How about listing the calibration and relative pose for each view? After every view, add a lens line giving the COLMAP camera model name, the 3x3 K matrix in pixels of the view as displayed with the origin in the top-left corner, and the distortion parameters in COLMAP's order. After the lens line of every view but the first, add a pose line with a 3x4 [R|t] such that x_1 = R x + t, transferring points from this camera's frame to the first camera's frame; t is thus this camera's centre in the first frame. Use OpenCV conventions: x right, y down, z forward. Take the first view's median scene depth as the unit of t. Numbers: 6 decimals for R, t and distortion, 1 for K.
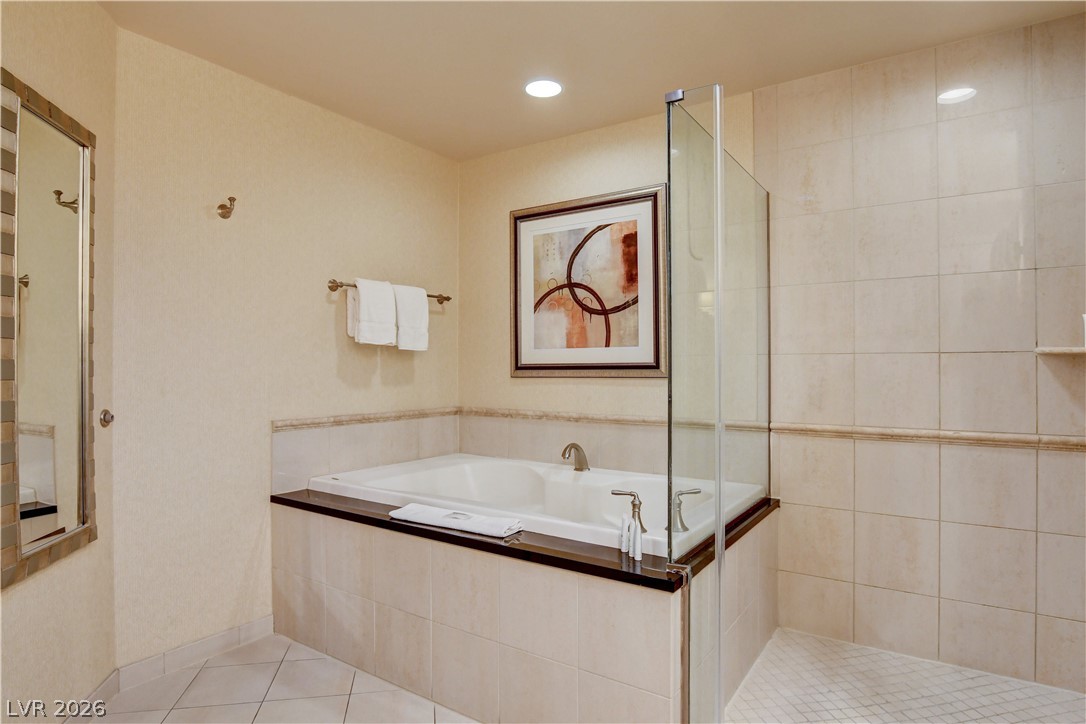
lens RADIAL K [[616.5, 0, 539.5], [0, 616.5, 356.3], [0, 0, 1]] dist [-0.007031, -0.000122]
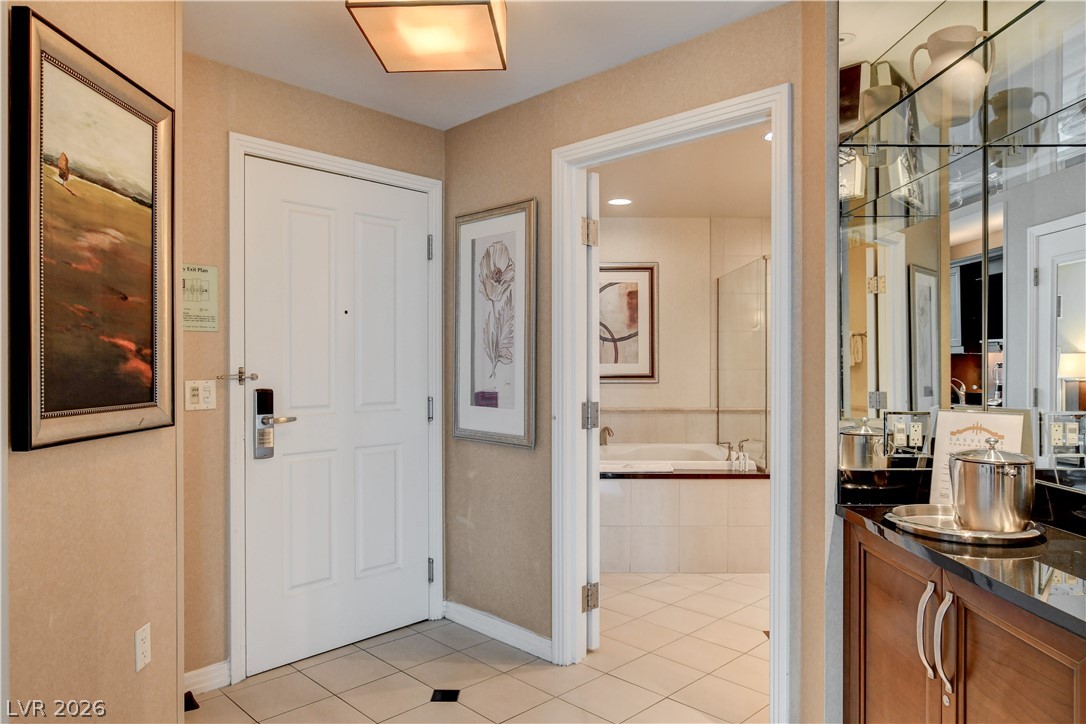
lens RADIAL K [[689.0, 0, 536.2], [0, 689.0, 367.0], [0, 0, 1]] dist [-0.019842, 0.007373]
pose [[0.834906, 0.000135, 0.550393, -1.008280], [-0.009650, 0.999850, 0.014394, -0.028926], [-0.550309, -0.017330, 0.834782, -0.320209]]
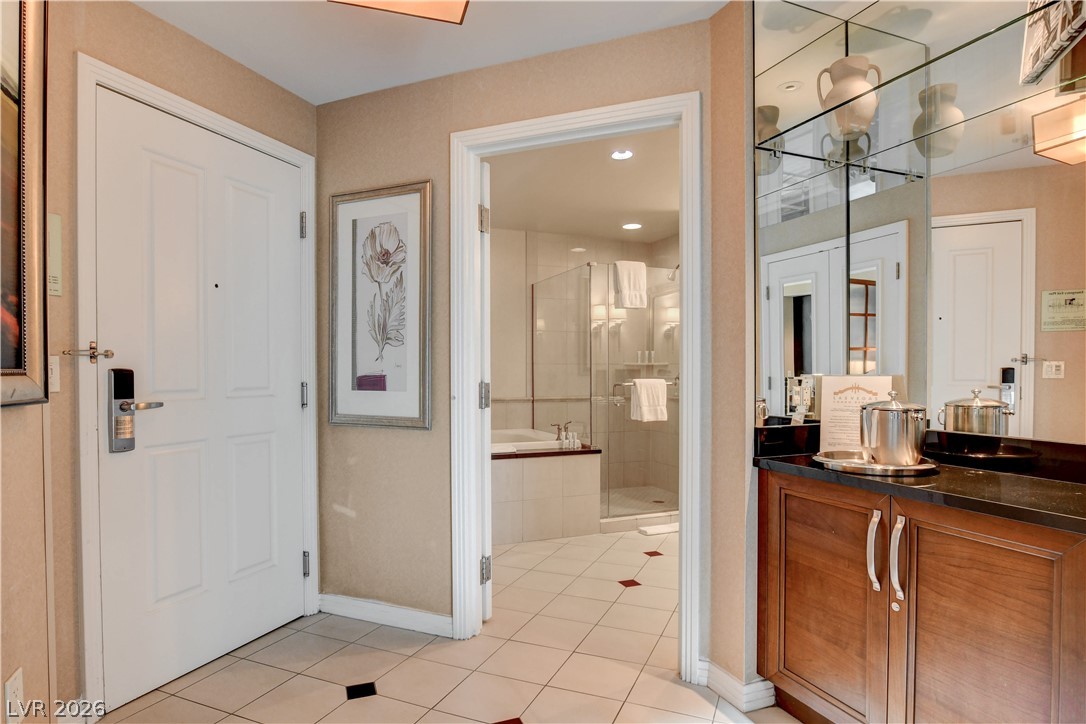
lens RADIAL K [[593.2, 0, 535.0], [0, 593.2, 378.7], [0, 0, 1]] dist [-0.027526, 0.002718]
pose [[0.571092, -0.007994, 0.820847, -1.078650], [-0.009467, 0.999822, 0.016323, 0.012186], [-0.820832, -0.017093, 0.570915, -0.113590]]
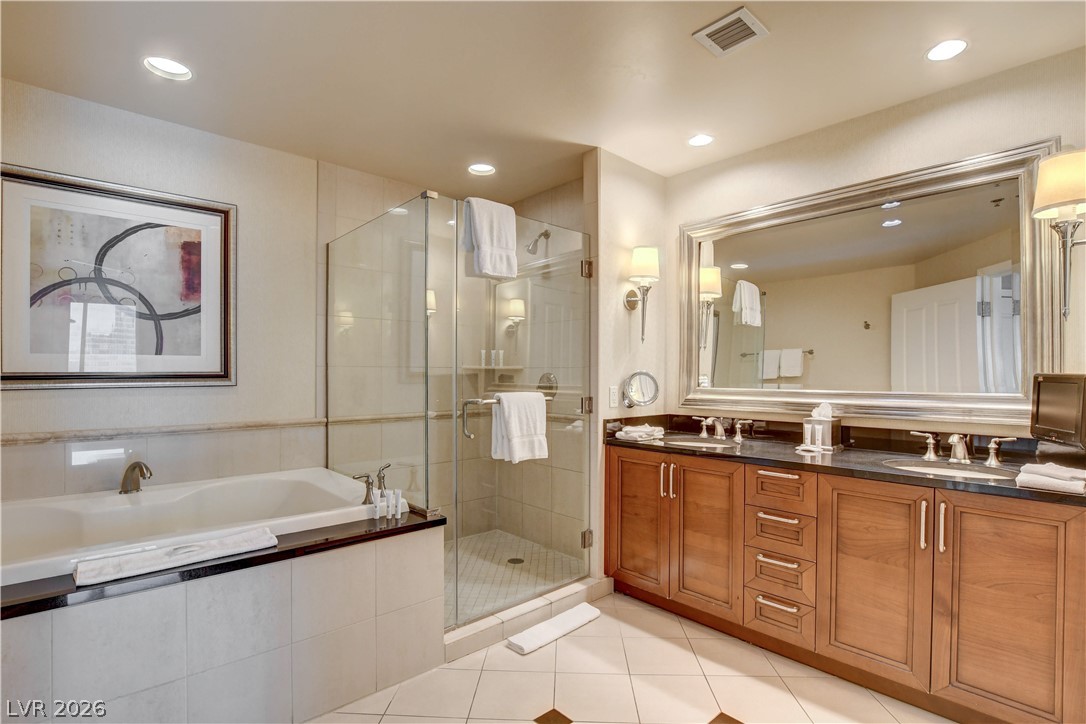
lens RADIAL K [[504.6, 0, 541.3], [0, 504.6, 371.6], [0, 0, 1]] dist [-0.028669, -0.000020]
pose [[0.239225, 0.006321, 0.970944, -0.490279], [-0.014300, 0.999893, -0.002987, 0.004489], [-0.970859, -0.013170, 0.239290, 0.257307]]
